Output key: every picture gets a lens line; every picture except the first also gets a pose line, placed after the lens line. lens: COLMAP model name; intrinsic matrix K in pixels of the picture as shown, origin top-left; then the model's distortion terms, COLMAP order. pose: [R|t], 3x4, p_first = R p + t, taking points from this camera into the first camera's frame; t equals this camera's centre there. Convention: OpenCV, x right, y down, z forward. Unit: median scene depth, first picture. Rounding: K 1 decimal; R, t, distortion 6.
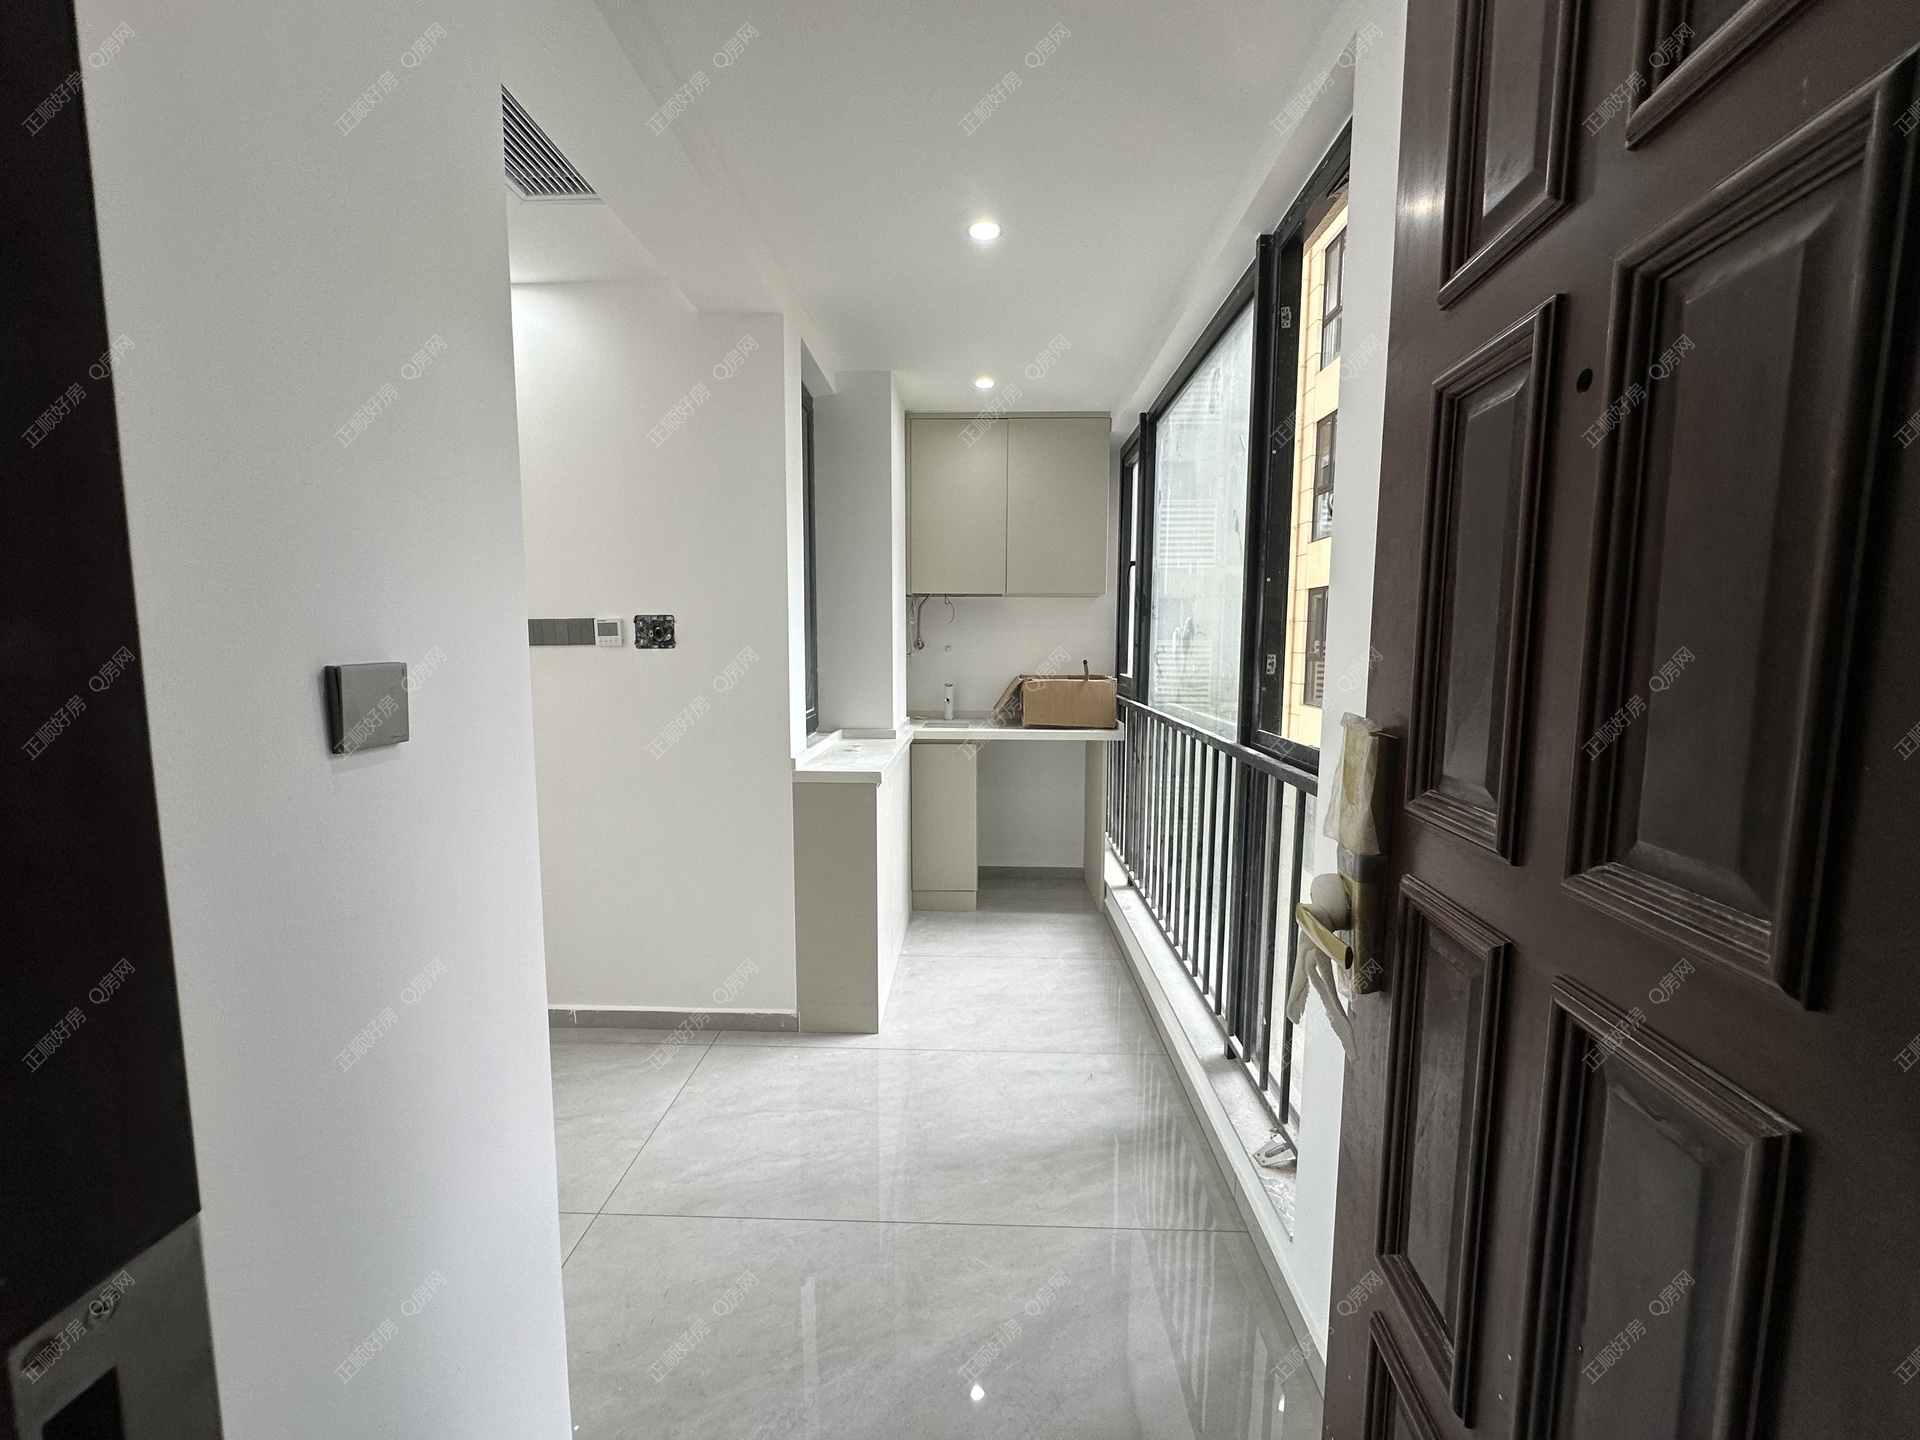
lens RADIAL K [[764.0, 0, 960.8], [0, 764.0, 722.8], [0, 0, 1]] dist [-0.000194, -0.000035]
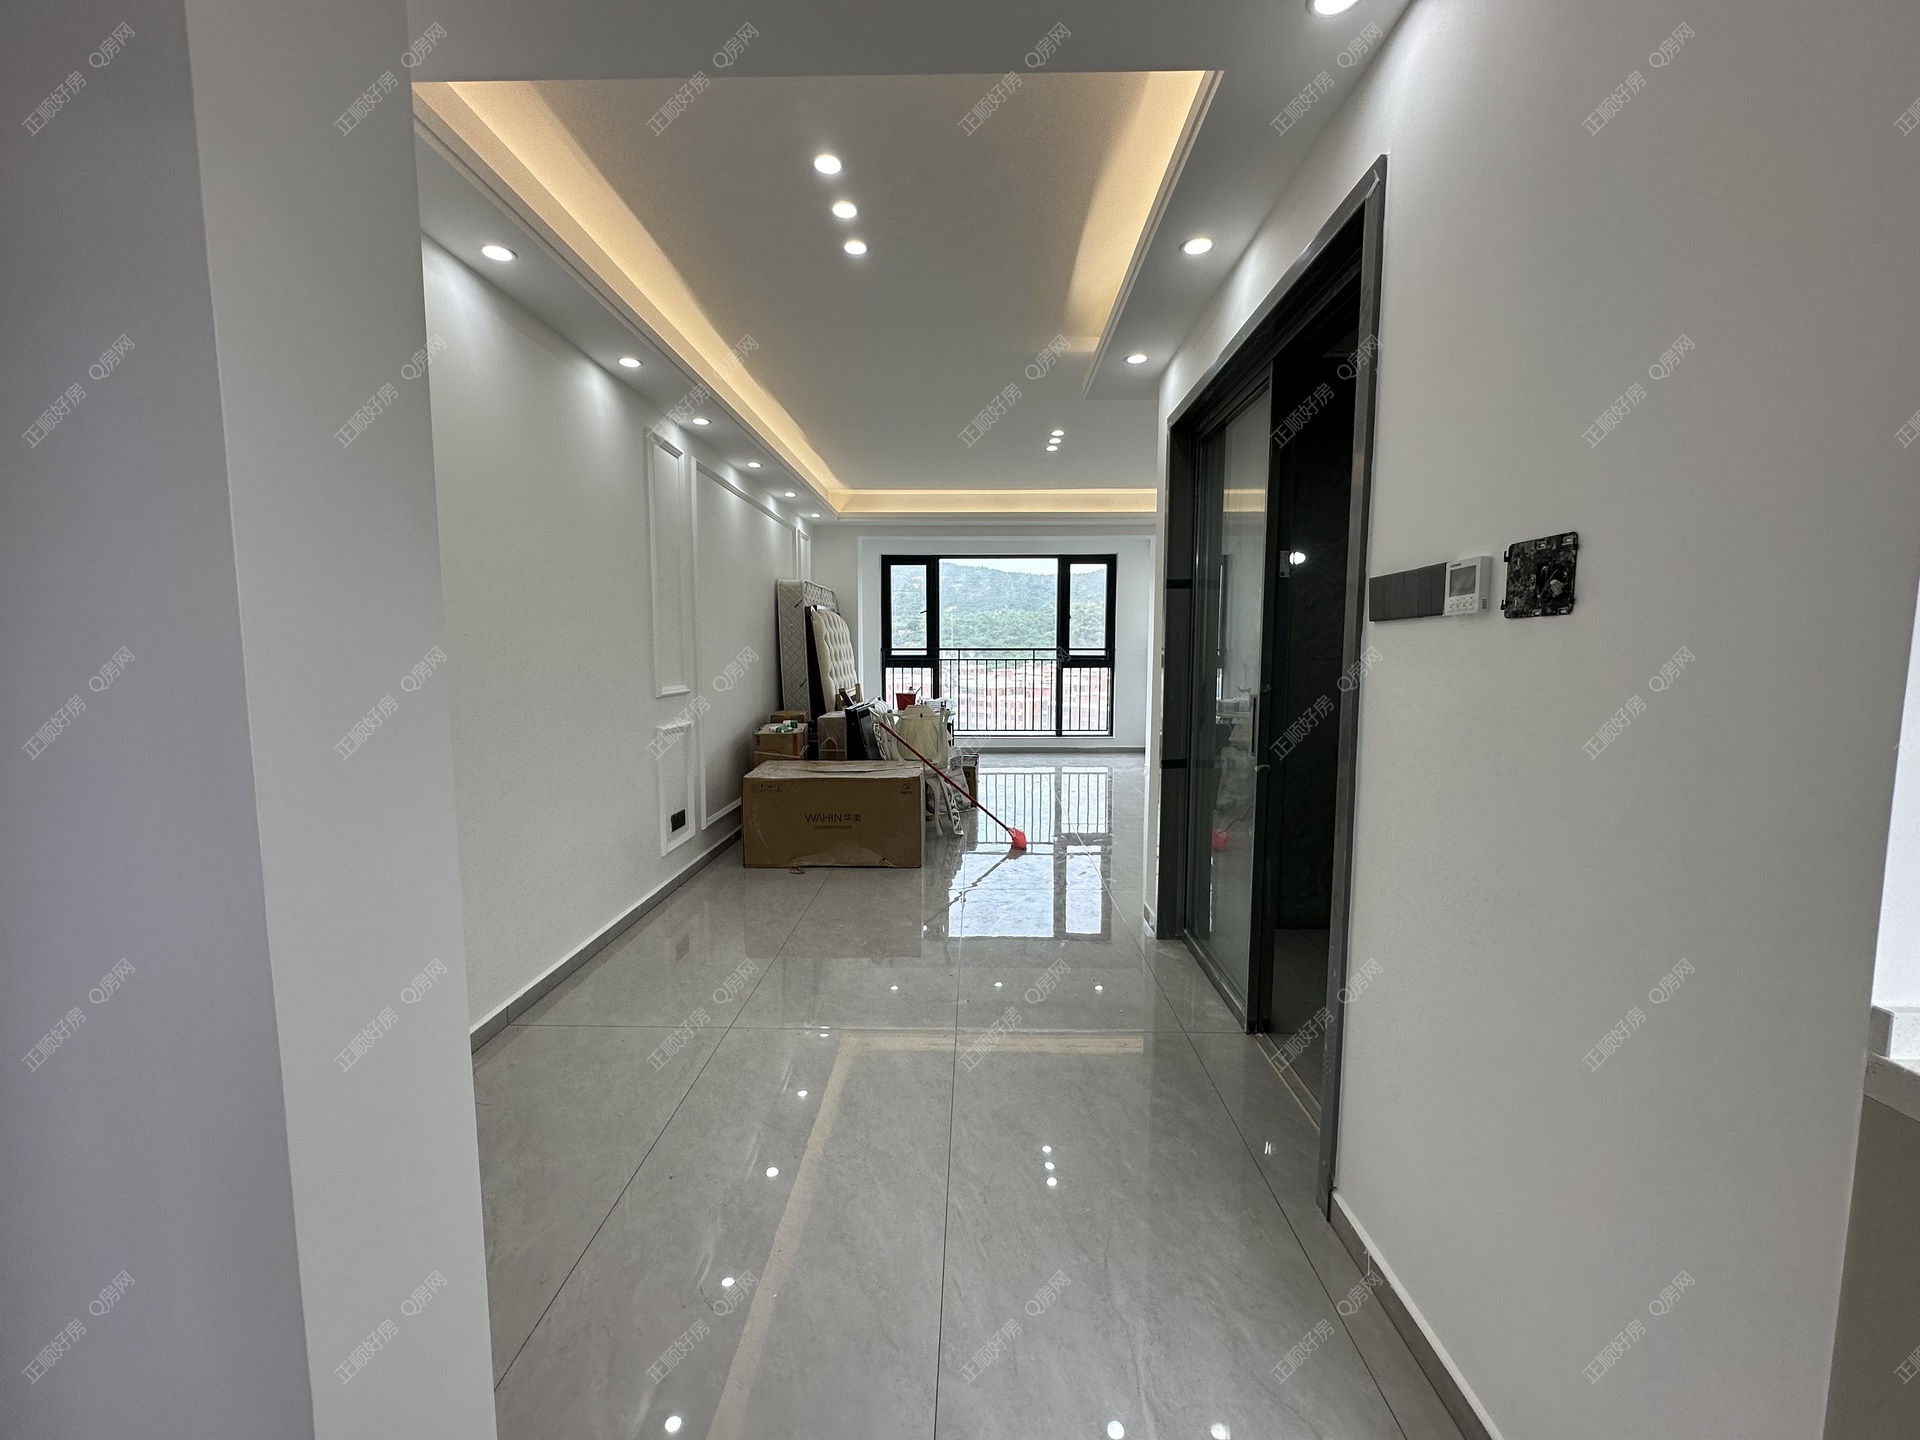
lens RADIAL K [[764.0, 0, 960.3], [0, 764.0, 723.2], [0, 0, 1]] dist [-0.000194, -0.000035]
pose [[0.018586, 0.092546, -0.995535, 0.028305], [-0.104436, 0.990440, 0.090123, -0.042743], [0.994358, 0.102294, 0.028074, 0.673541]]
